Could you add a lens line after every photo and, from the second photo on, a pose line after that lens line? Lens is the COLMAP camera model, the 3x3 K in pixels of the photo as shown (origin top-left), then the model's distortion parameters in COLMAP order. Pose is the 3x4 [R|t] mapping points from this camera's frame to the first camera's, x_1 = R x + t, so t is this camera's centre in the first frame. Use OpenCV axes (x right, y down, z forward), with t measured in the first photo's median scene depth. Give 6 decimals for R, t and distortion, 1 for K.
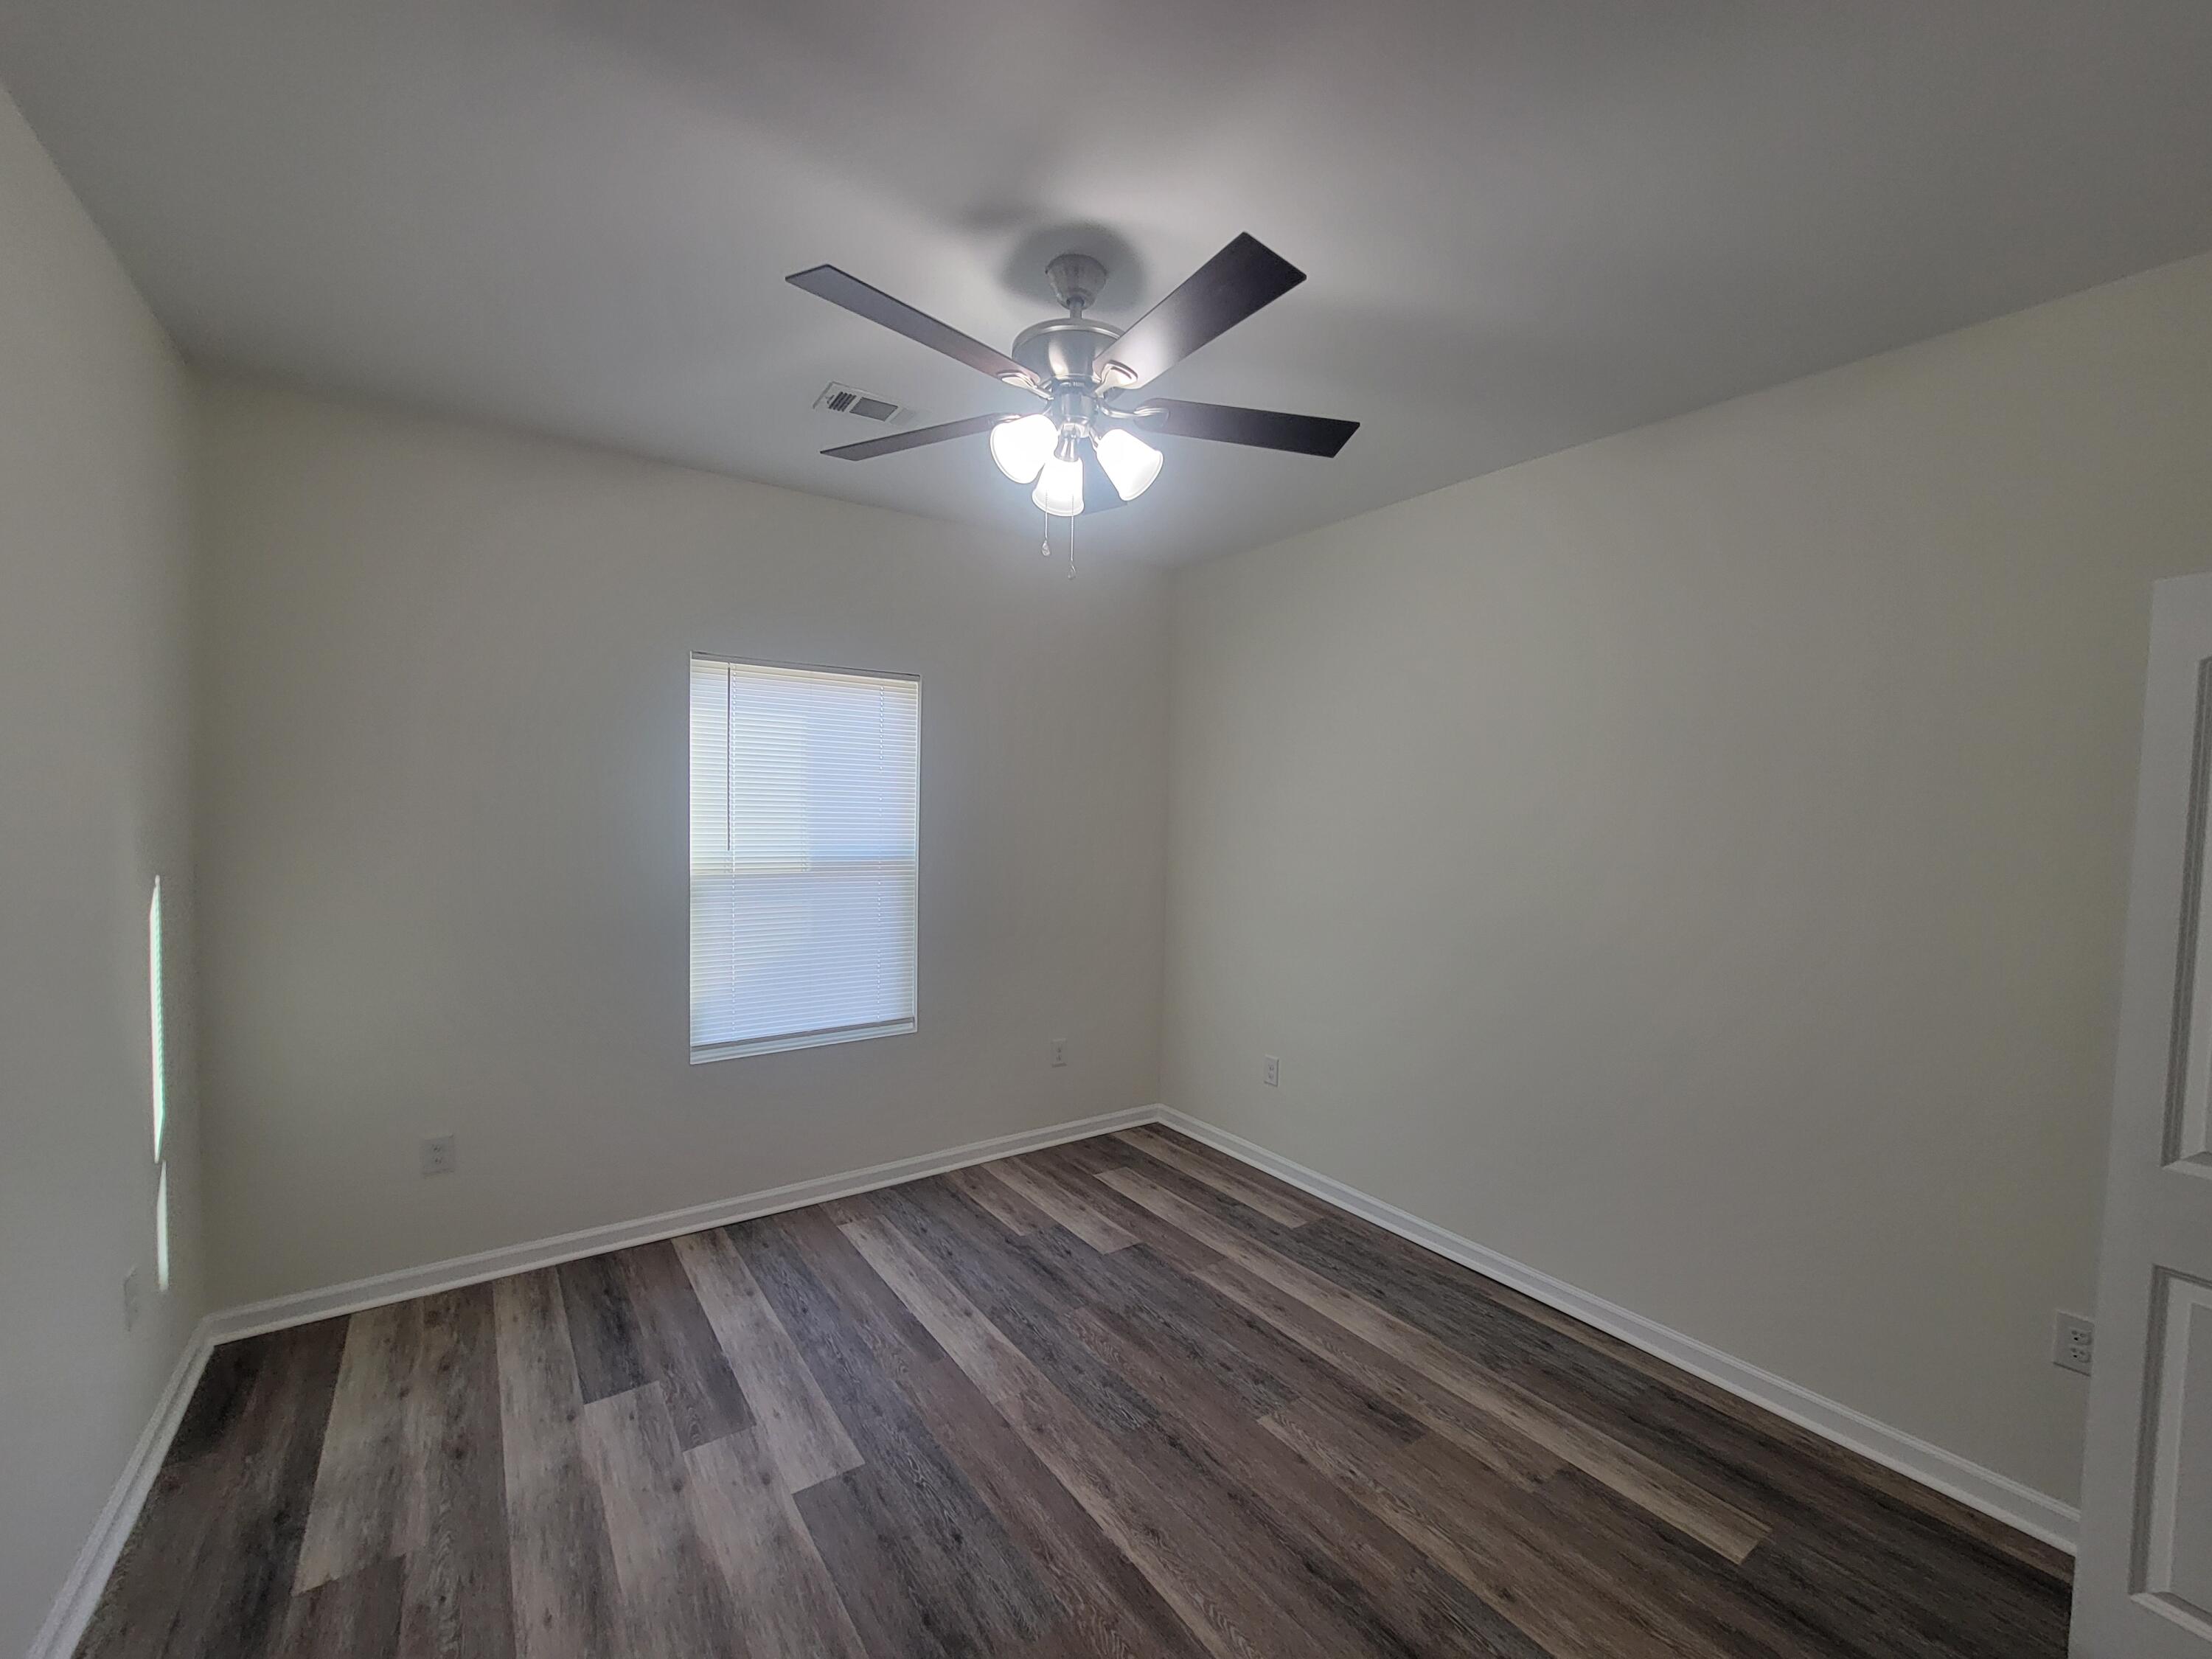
lens RADIAL K [[905.7, 0, 1108.0], [0, 905.7, 838.6], [0, 0, 1]] dist [-0.008143, 0.003000]
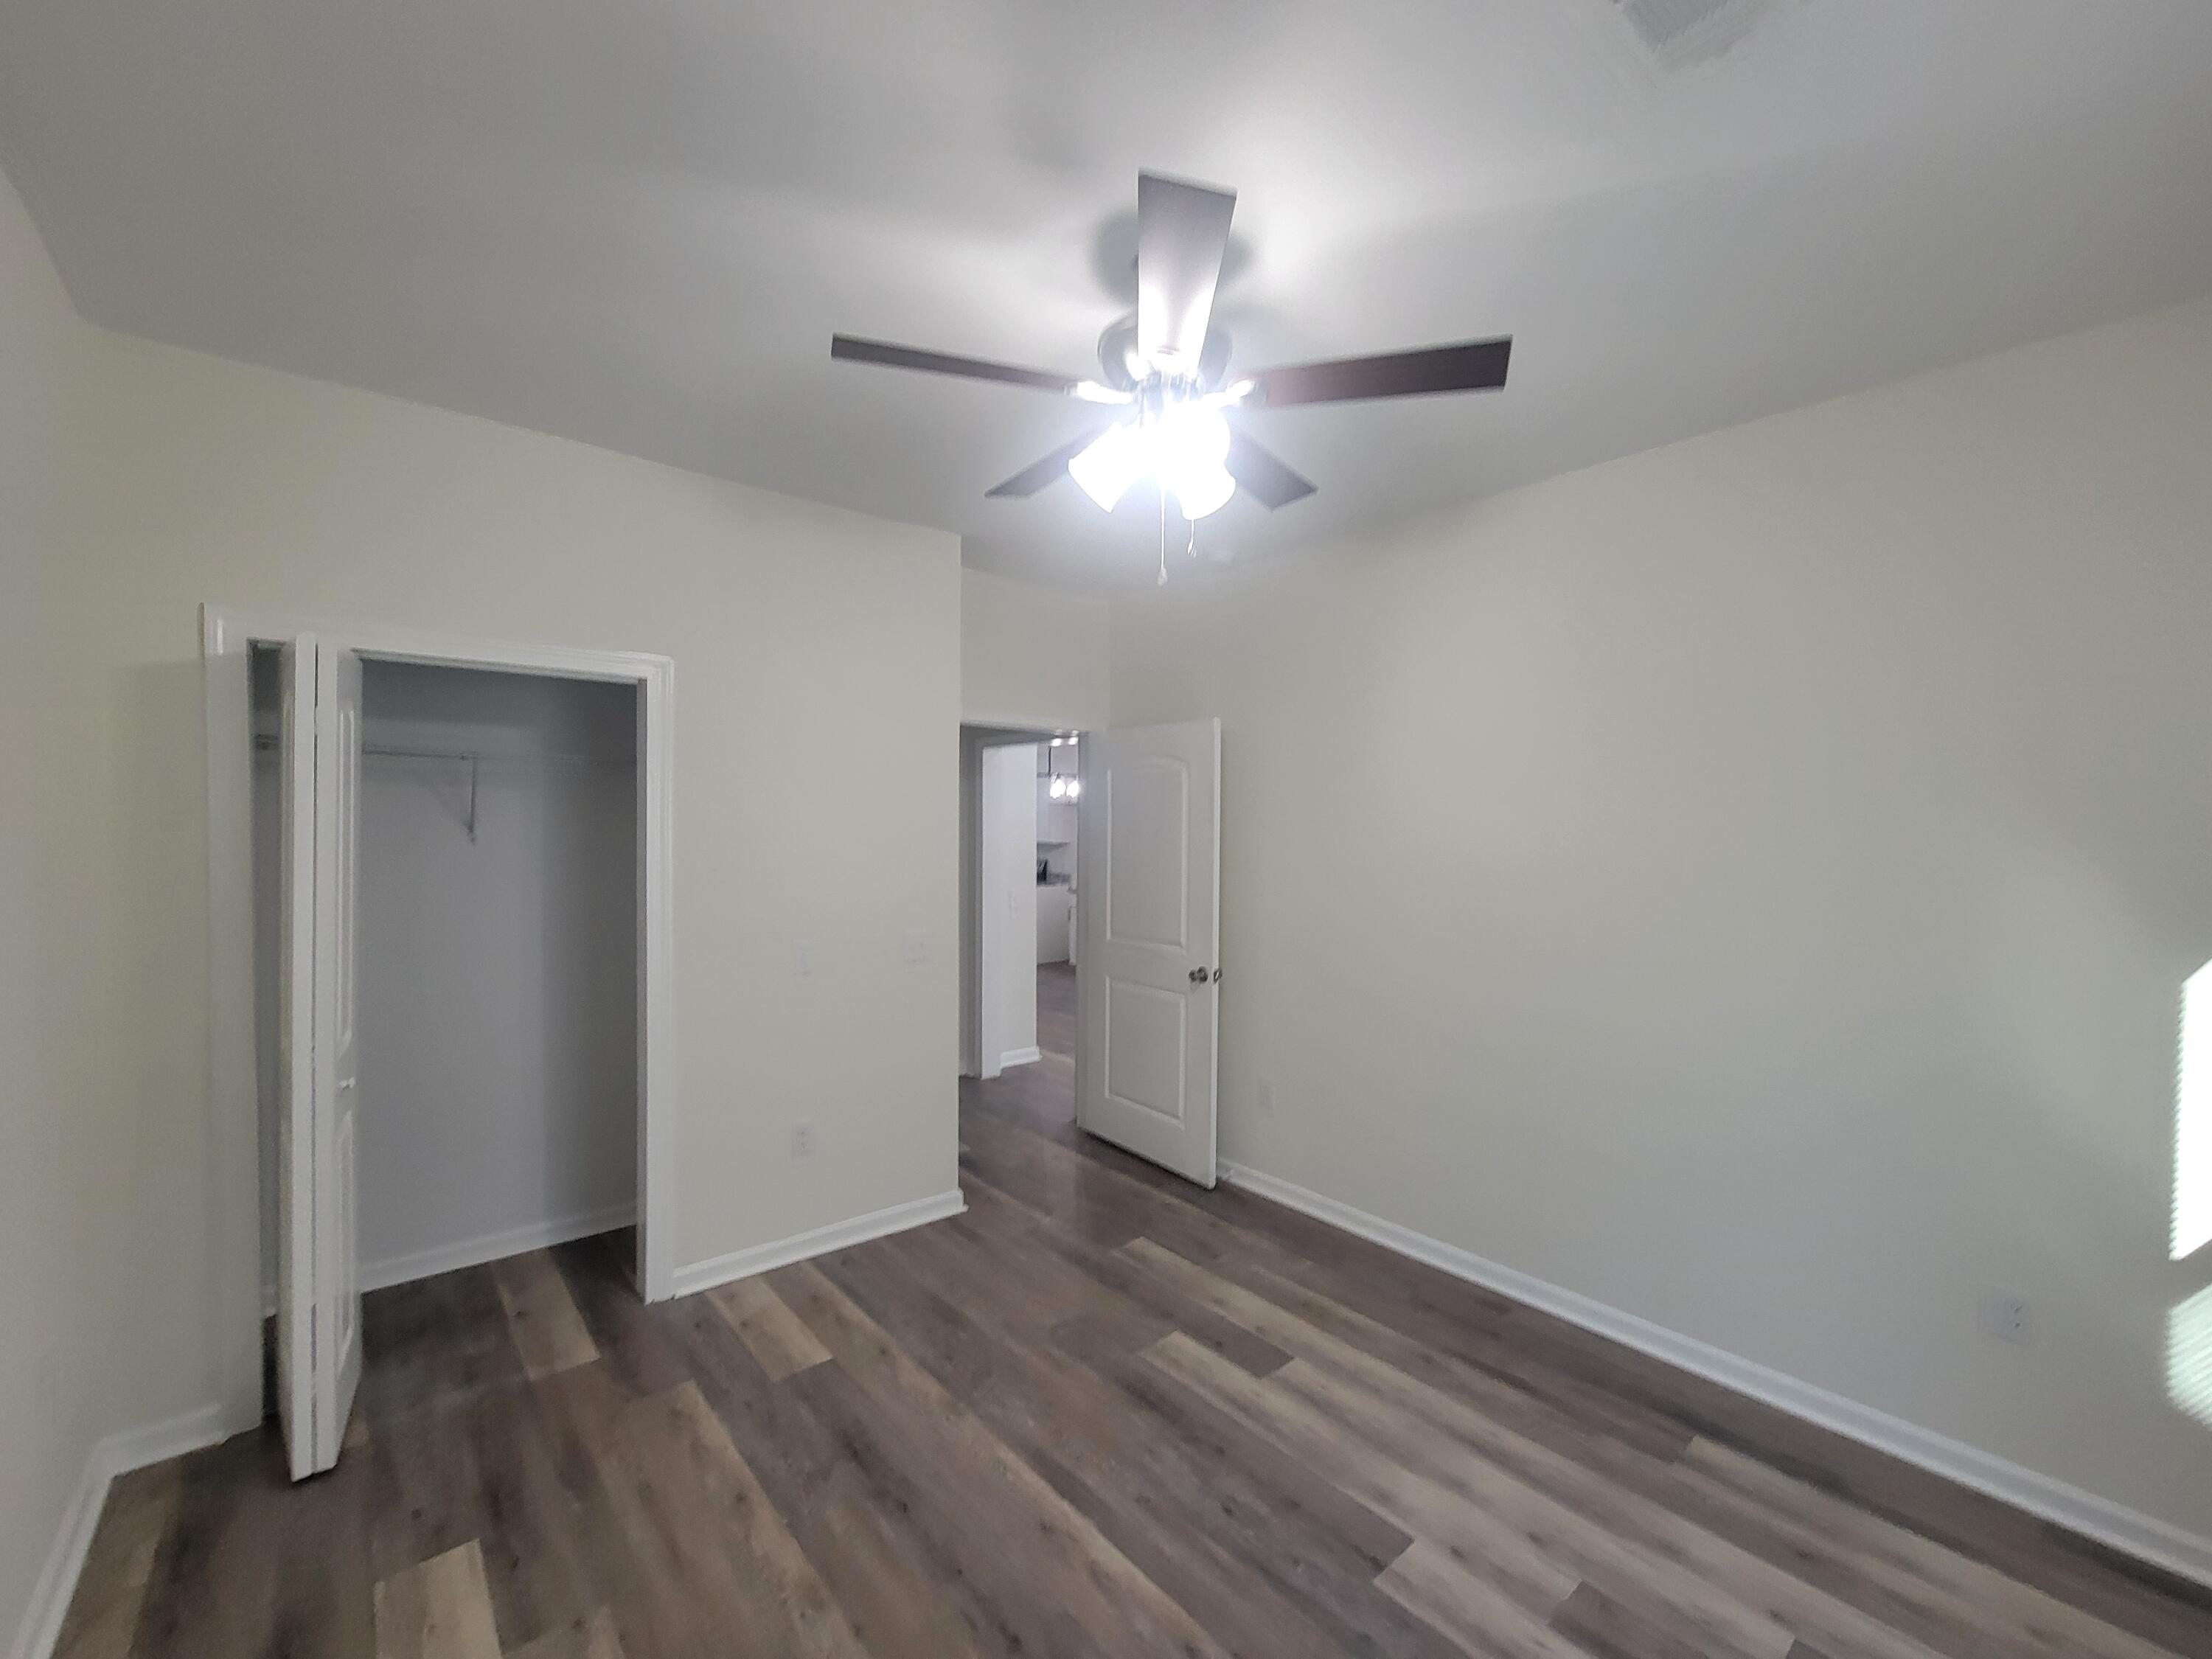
lens RADIAL K [[905.7, 0, 1102.2], [0, 905.7, 831.4], [0, 0, 1]] dist [-0.008143, 0.003000]
pose [[-0.996336, -0.026266, -0.081395, 0.090191], [-0.029817, 0.998642, 0.042726, -0.073374], [0.080162, 0.044996, -0.995766, 1.998403]]
